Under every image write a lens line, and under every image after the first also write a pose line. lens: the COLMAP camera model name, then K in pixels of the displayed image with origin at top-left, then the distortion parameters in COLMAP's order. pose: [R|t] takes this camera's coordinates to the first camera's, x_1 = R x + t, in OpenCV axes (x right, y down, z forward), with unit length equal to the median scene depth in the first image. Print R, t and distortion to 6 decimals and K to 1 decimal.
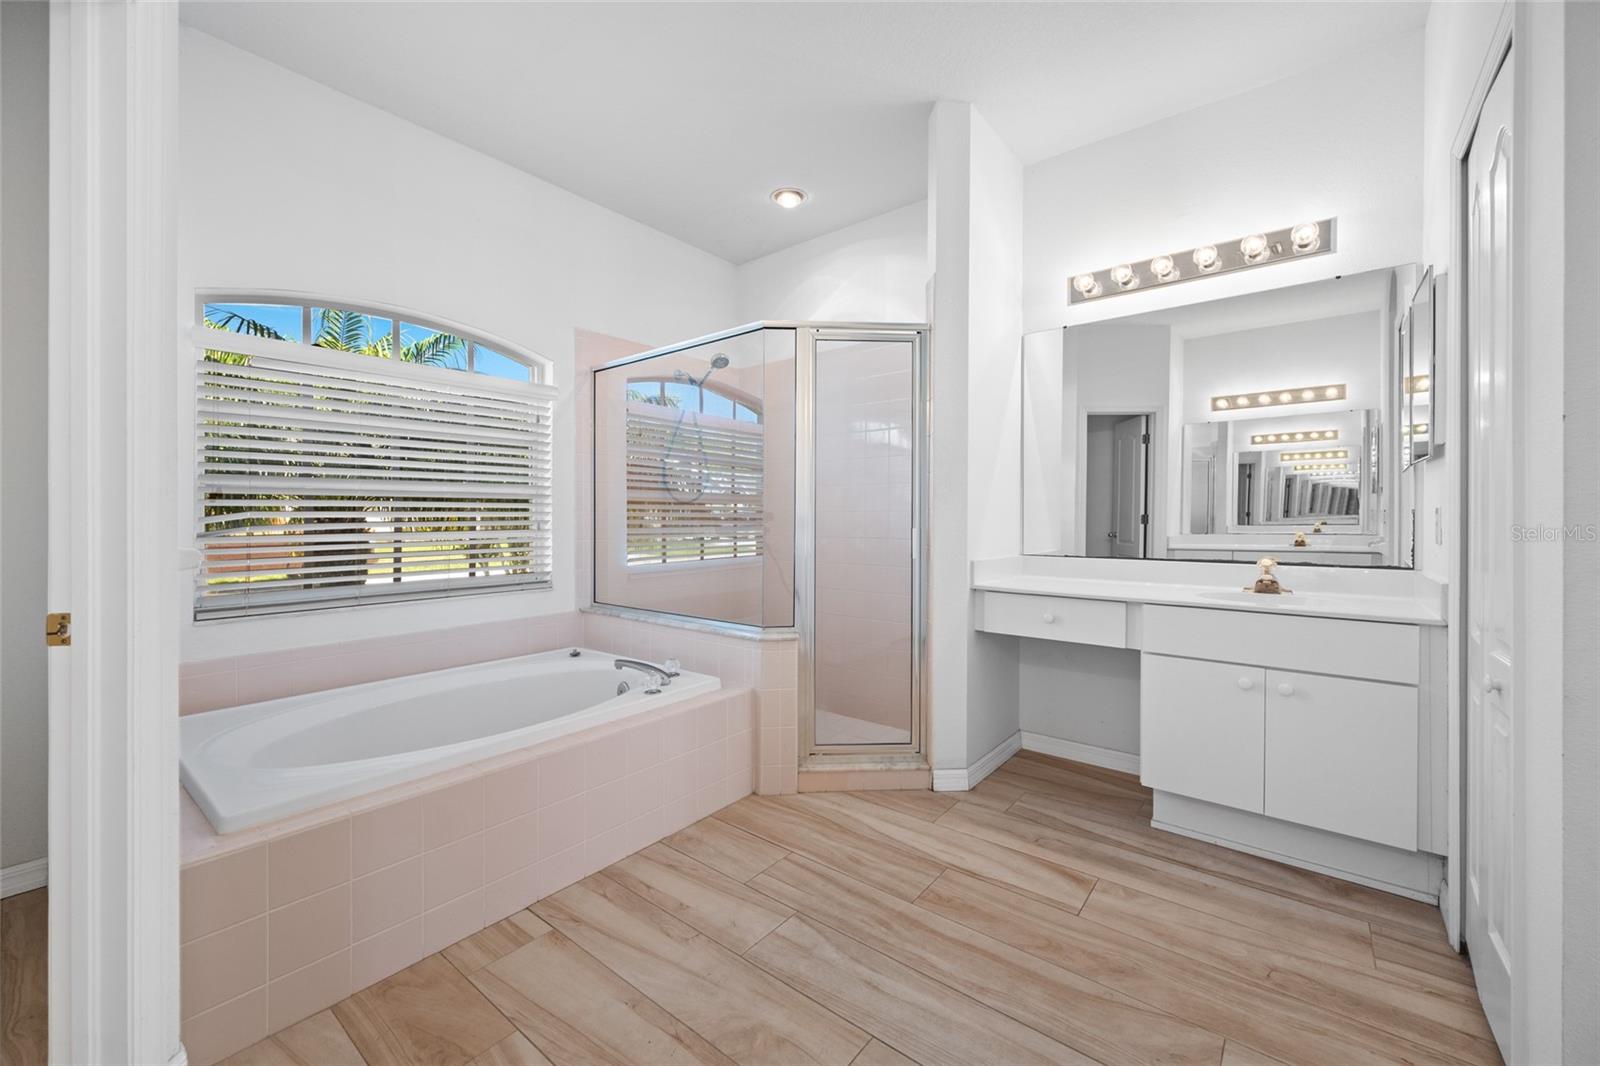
lens RADIAL K [[631.5, 0, 814.7], [0, 631.5, 515.0], [0, 0, 1]] dist [-0.000832, 0.000274]
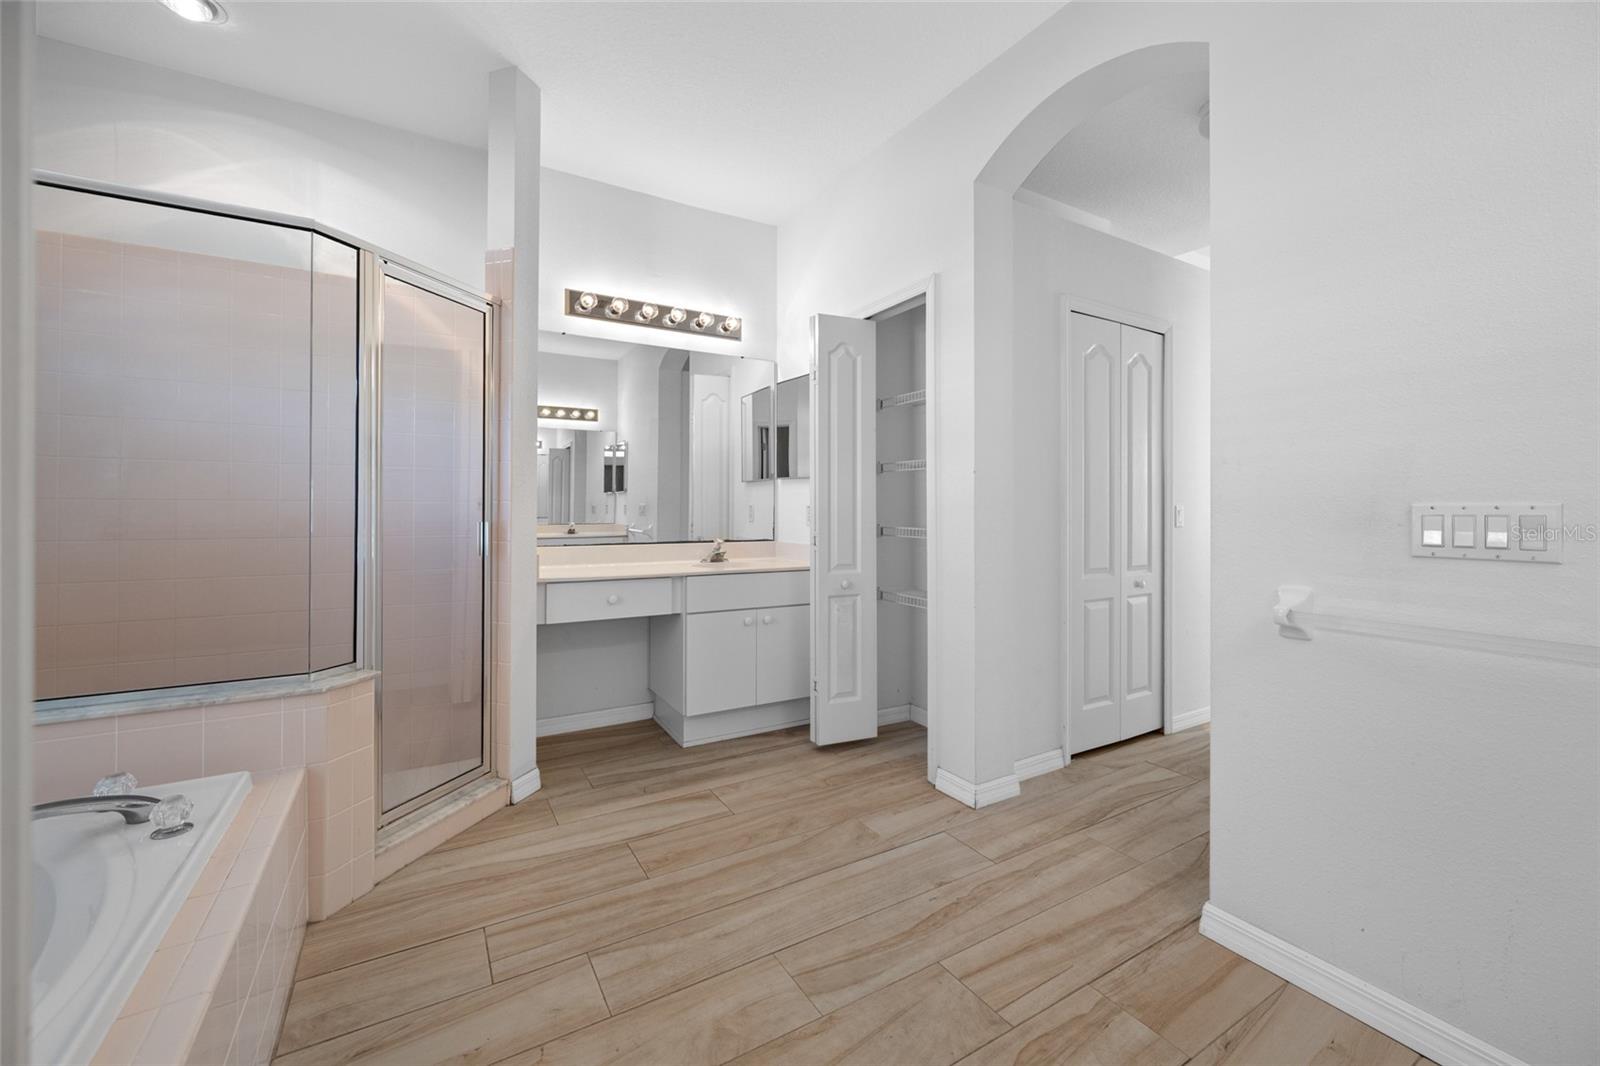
lens RADIAL K [[631.5, 0, 775.8], [0, 631.5, 503.4], [0, 0, 1]] dist [-0.000832, 0.000274]
pose [[0.380128, 0.009206, 0.924888, -0.636885], [-0.004704, 0.999957, -0.008020, 0.000166], [-0.924922, -0.001302, 0.380155, 0.351327]]
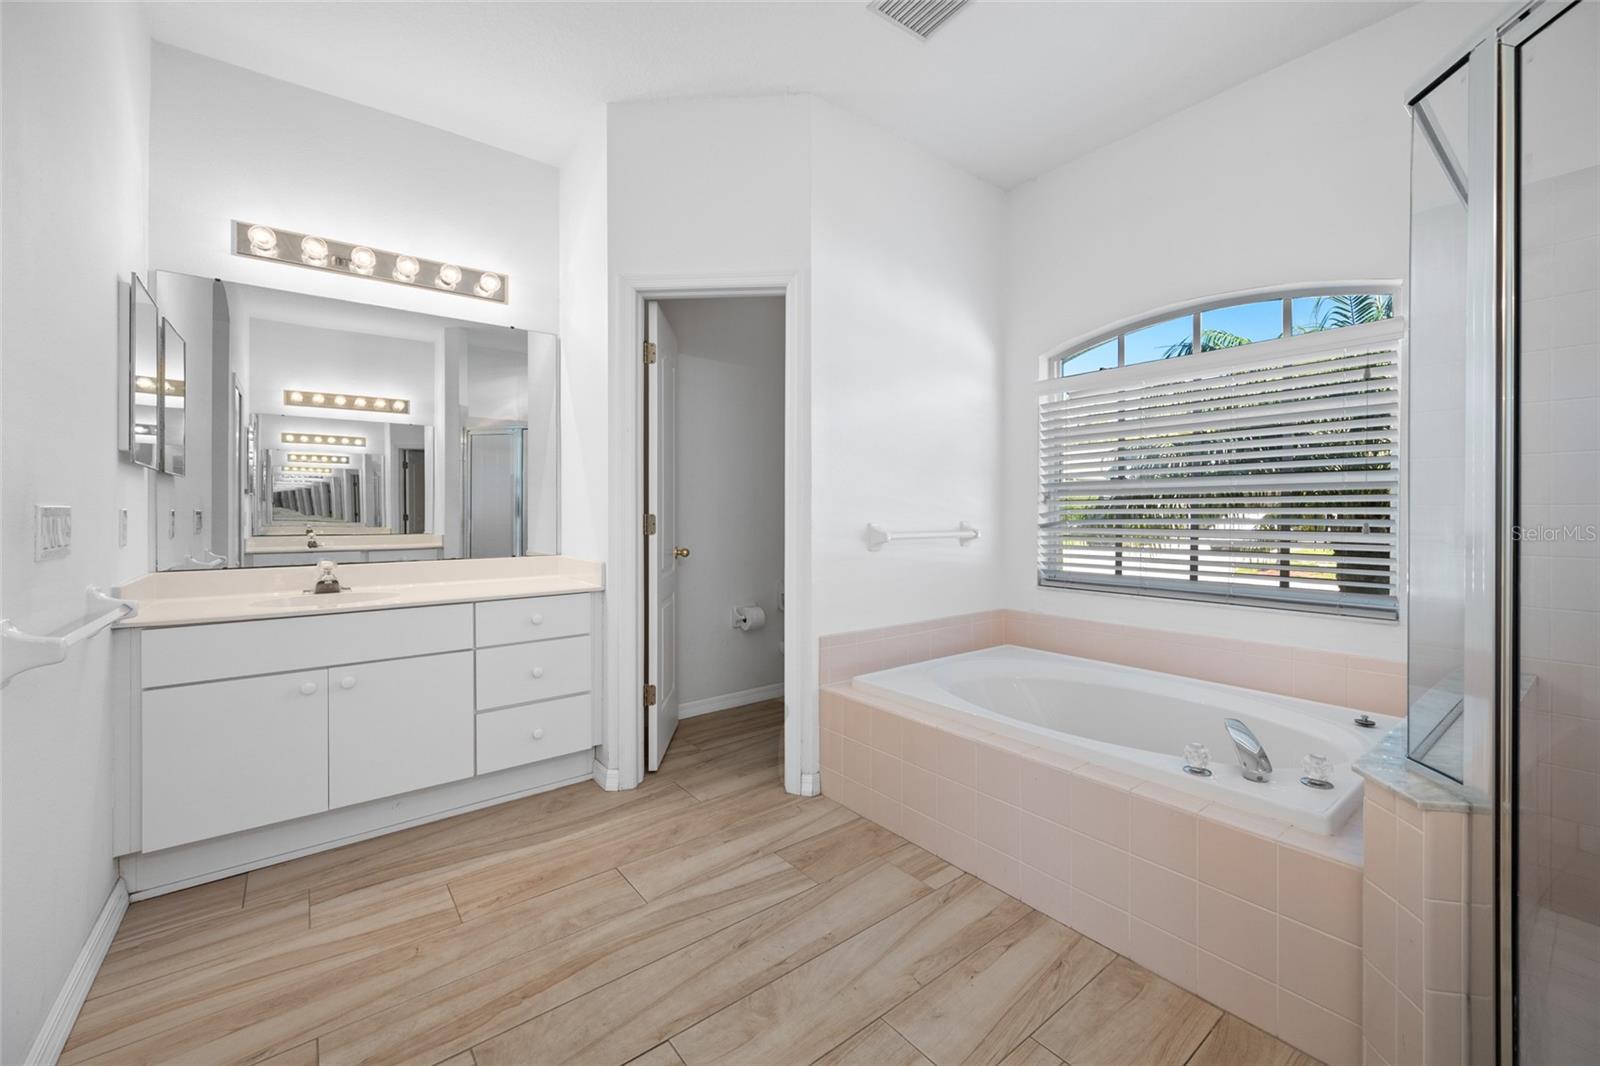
lens RADIAL K [[631.5, 0, 794.4], [0, 631.5, 519.9], [0, 0, 1]] dist [-0.000832, 0.000274]
pose [[-0.237939, 0.014439, -0.971173, 0.570428], [0.002059, 0.999895, 0.014362, -0.003751], [0.971278, 0.001418, -0.237944, 0.828172]]
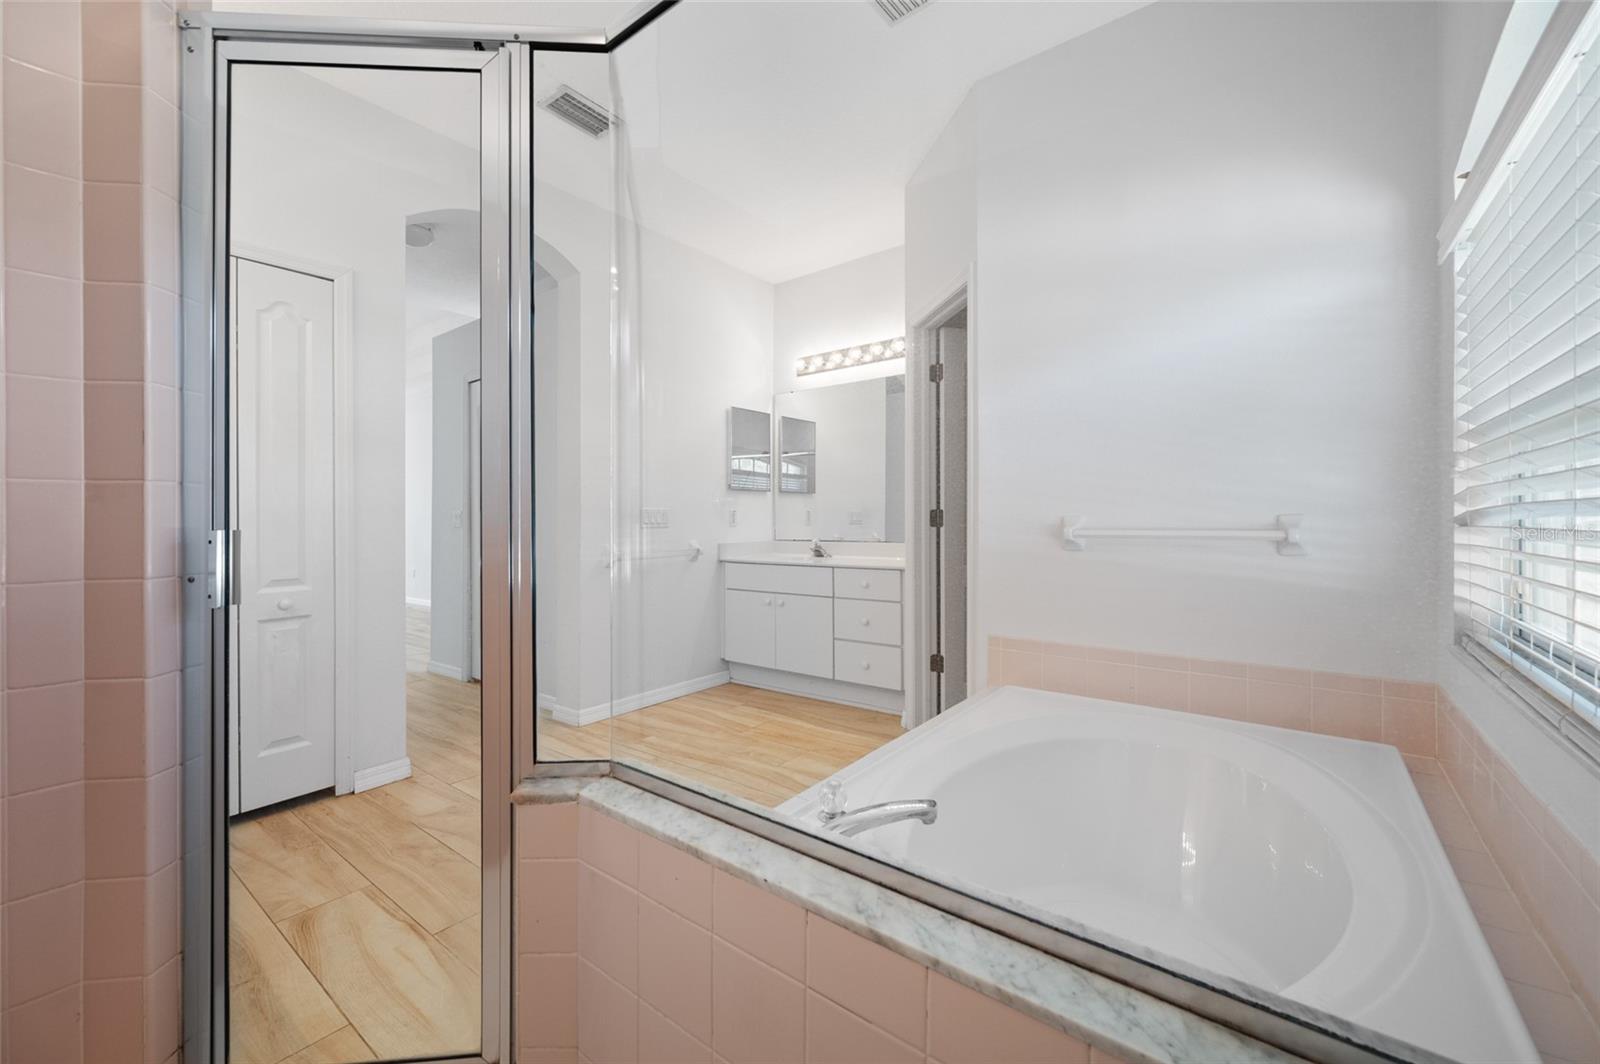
lens RADIAL K [[648.1, 0, 825.9], [0, 648.1, 522.3], [0, 0, 1]] dist [0.001294, -0.000016]
pose [[-0.999399, 0.007900, -0.033753, -0.259397], [0.007722, 0.999956, 0.005392, 0.021668], [0.033794, 0.005128, -0.999416, 1.753121]]
